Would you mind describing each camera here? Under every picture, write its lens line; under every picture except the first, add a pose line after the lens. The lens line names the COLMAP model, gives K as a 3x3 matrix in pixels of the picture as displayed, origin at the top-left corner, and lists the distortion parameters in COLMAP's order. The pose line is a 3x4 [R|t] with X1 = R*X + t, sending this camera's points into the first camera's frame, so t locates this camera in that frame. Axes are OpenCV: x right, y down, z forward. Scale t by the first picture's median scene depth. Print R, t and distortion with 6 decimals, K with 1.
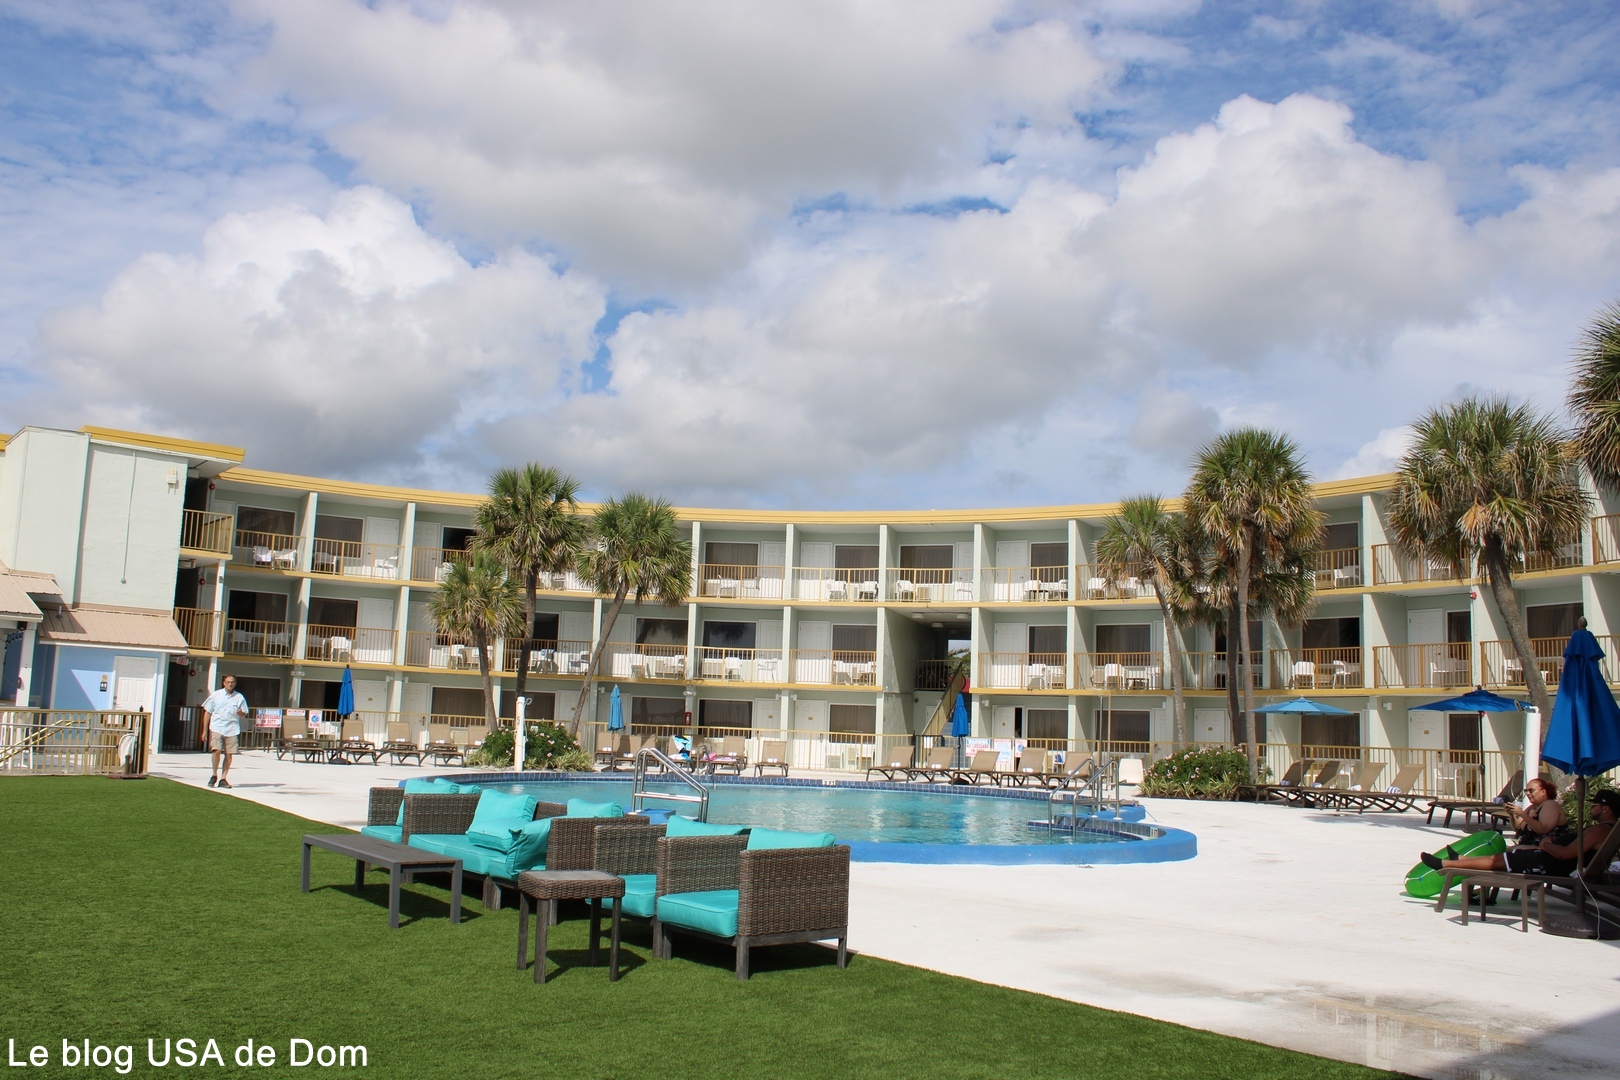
lens RADIAL K [[1361.2, 0, 810.0], [0, 1361.2, 540.0], [0, 0, 1]] dist [-0.169678, 0.155159]
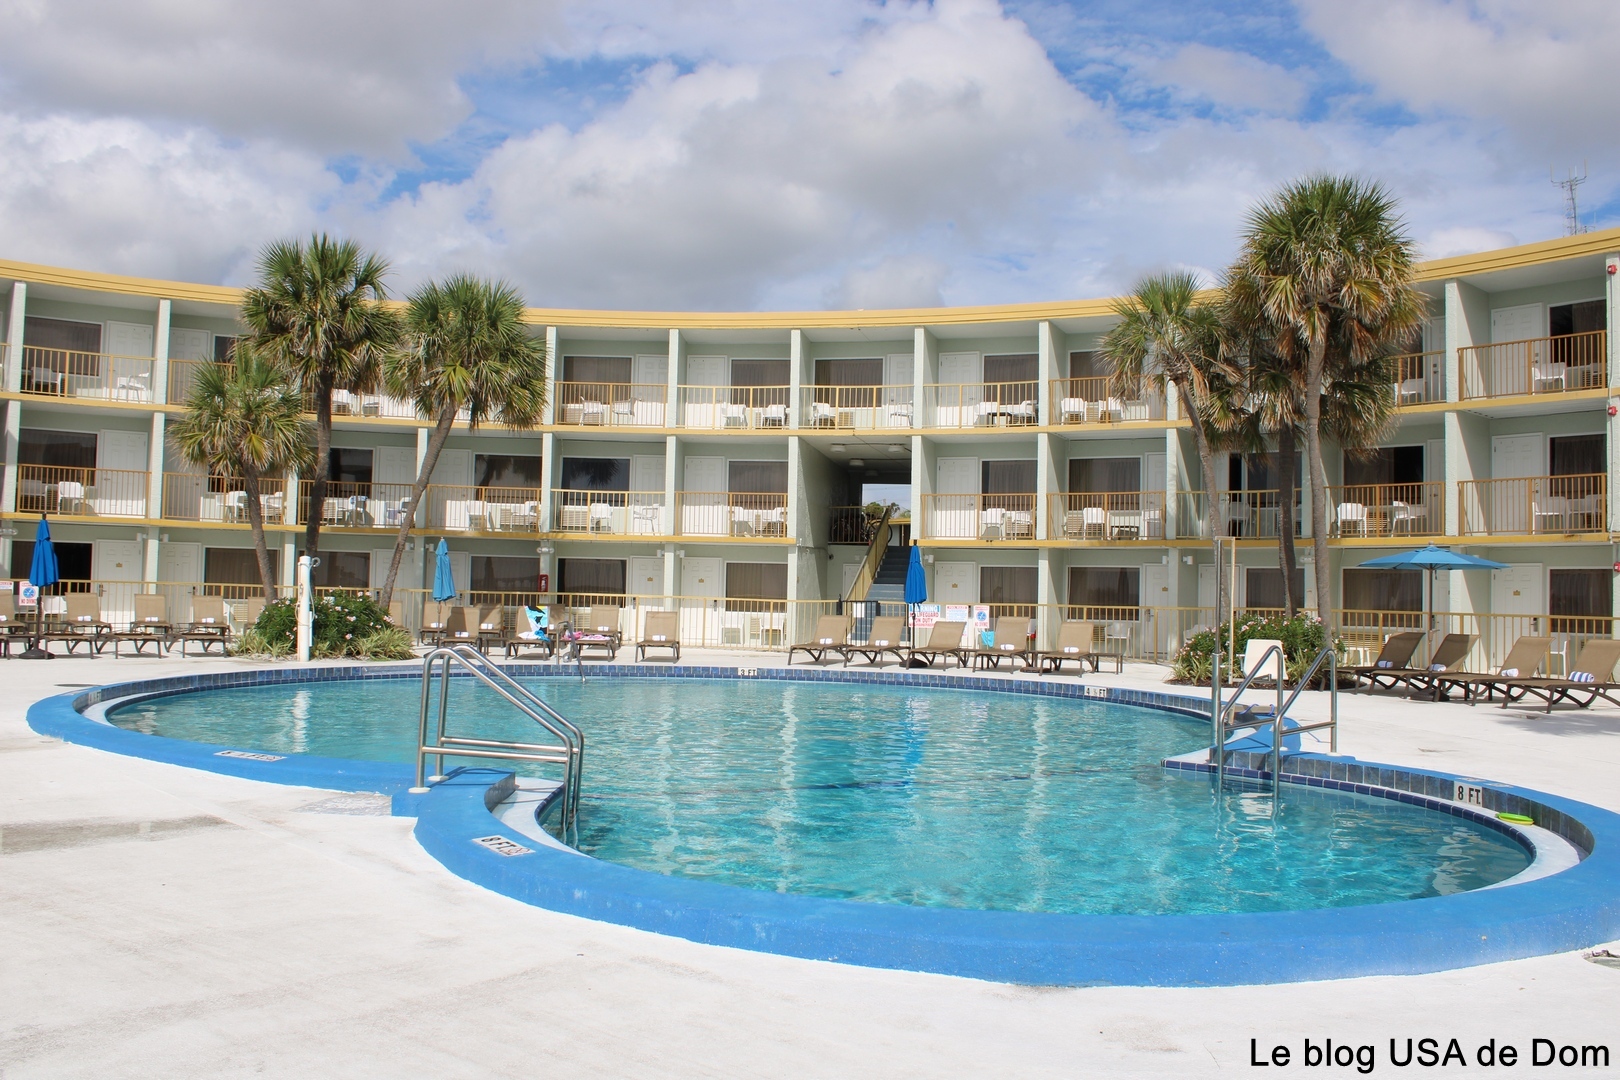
lens RADIAL K [[1355.4, 0, 803.5], [0, 1355.4, 543.9], [0, 0, 1]] dist [-0.170121, 0.150220]
pose [[0.994945, -0.010099, 0.099909, -0.020427], [-0.000243, 0.994685, 0.102966, 0.032506], [-0.100418, -0.102470, 0.989655, 0.242778]]
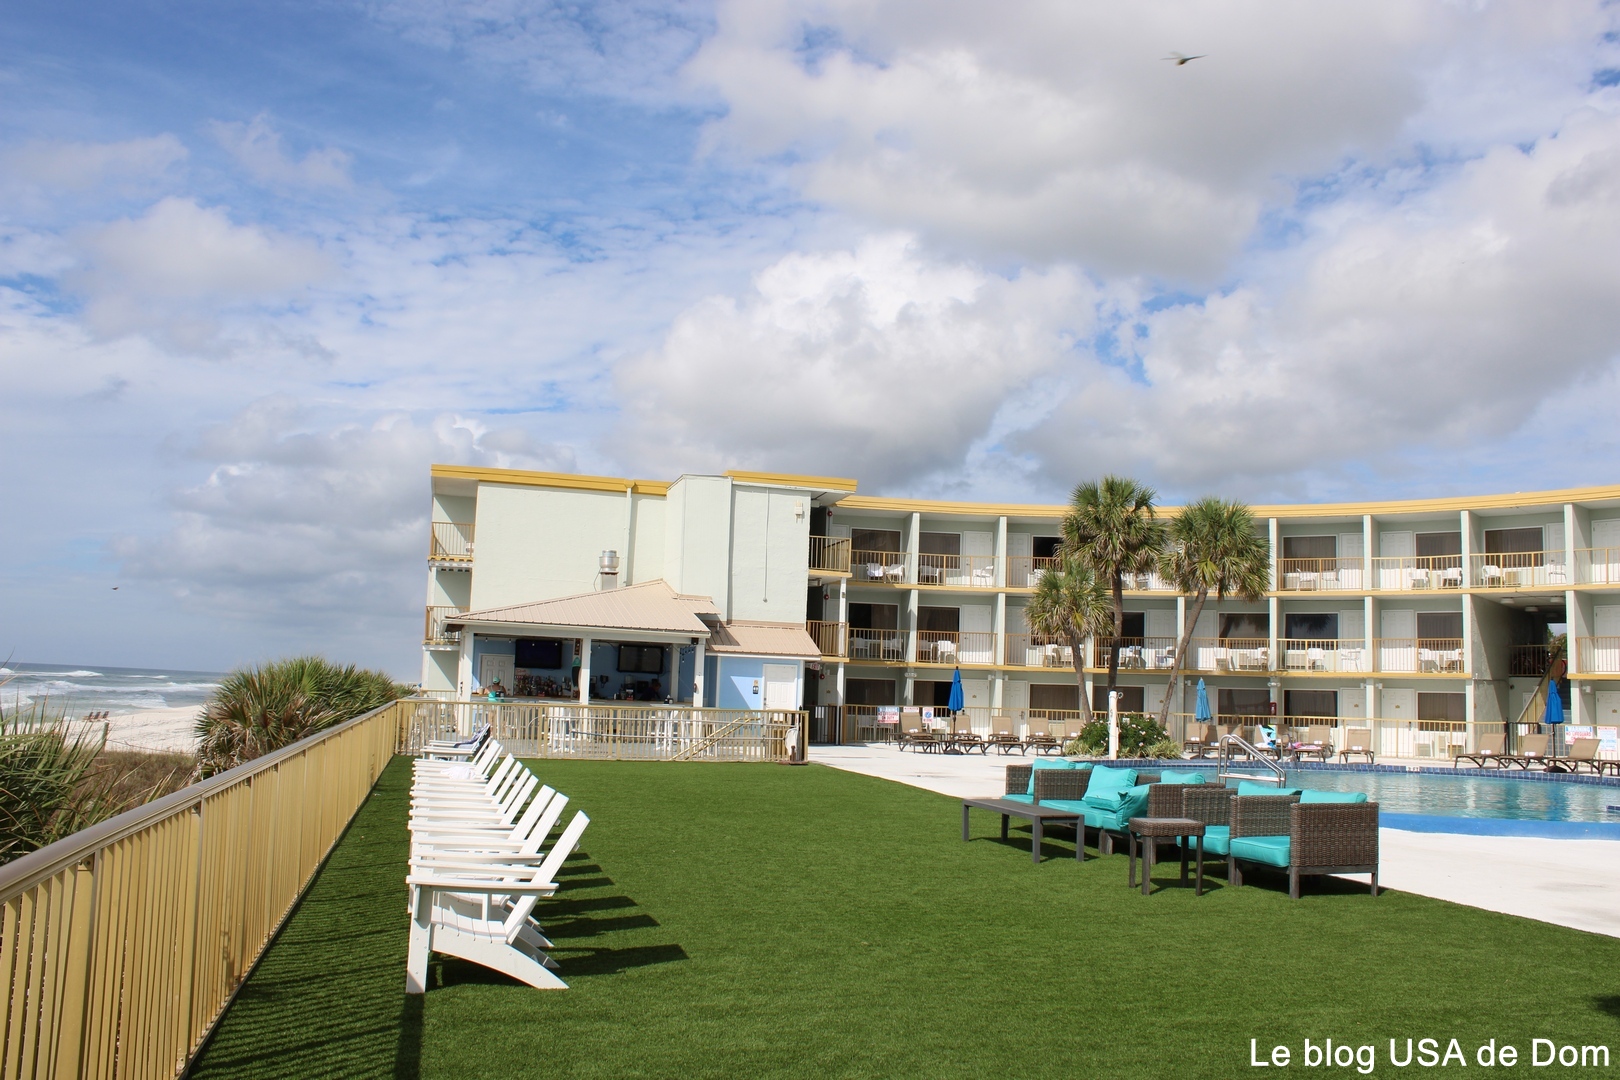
lens RADIAL K [[1361.2, 0, 810.0], [0, 1361.2, 540.0], [0, 0, 1]] dist [-0.169678, 0.155159]
pose [[0.910582, -0.052395, -0.409994, 0.012731], [0.054291, 0.998500, -0.007025, -0.009430], [0.409747, -0.015862, 0.912061, -0.075380]]
